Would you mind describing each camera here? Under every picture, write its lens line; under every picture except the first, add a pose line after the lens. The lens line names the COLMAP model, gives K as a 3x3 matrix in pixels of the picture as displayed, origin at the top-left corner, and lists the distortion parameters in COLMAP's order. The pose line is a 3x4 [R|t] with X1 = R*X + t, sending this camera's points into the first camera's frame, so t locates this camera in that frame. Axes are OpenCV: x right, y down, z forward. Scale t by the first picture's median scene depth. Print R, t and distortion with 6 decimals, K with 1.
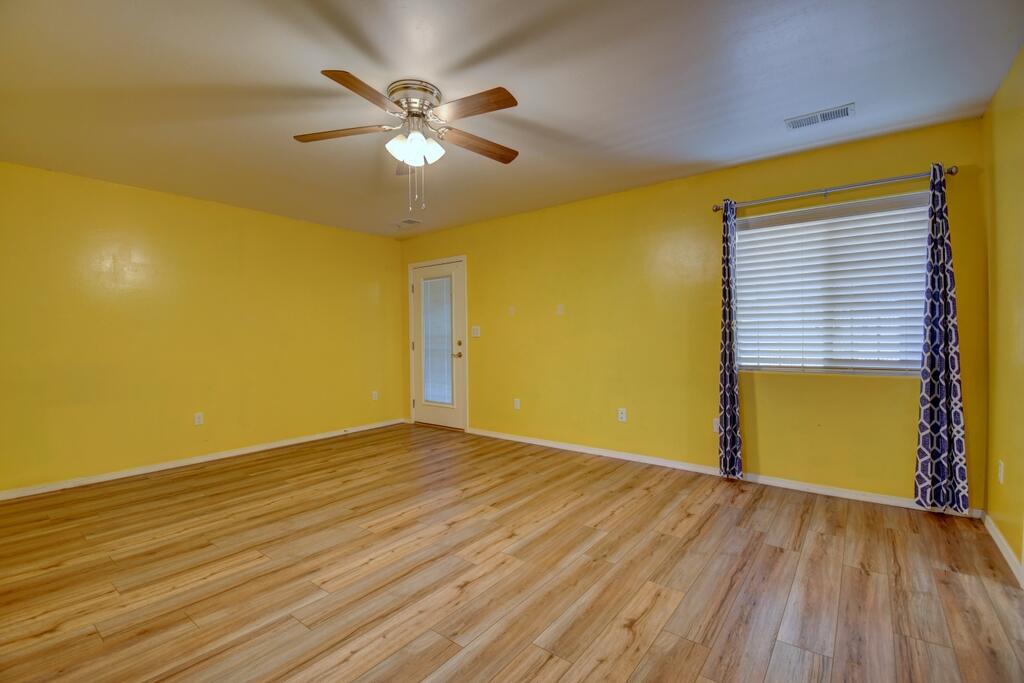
lens RADIAL K [[455.8, 0, 512.0], [0, 455.8, 341.5], [0, 0, 1]] dist [-0.004233, -0.000983]
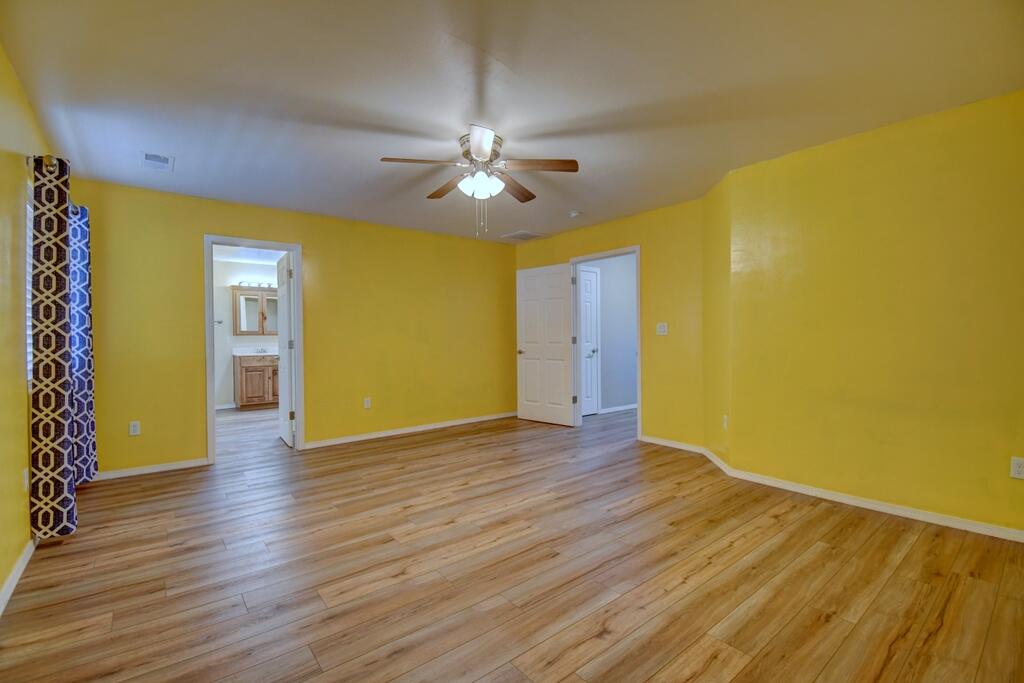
lens RADIAL K [[455.8, 0, 512.0], [0, 455.8, 341.5], [0, 0, 1]] dist [-0.004233, -0.000983]
pose [[-0.972717, 0.016379, 0.231414, -0.512062], [0.021346, 0.999592, 0.018979, -0.014896], [-0.231009, 0.023401, -0.972670, 1.962651]]
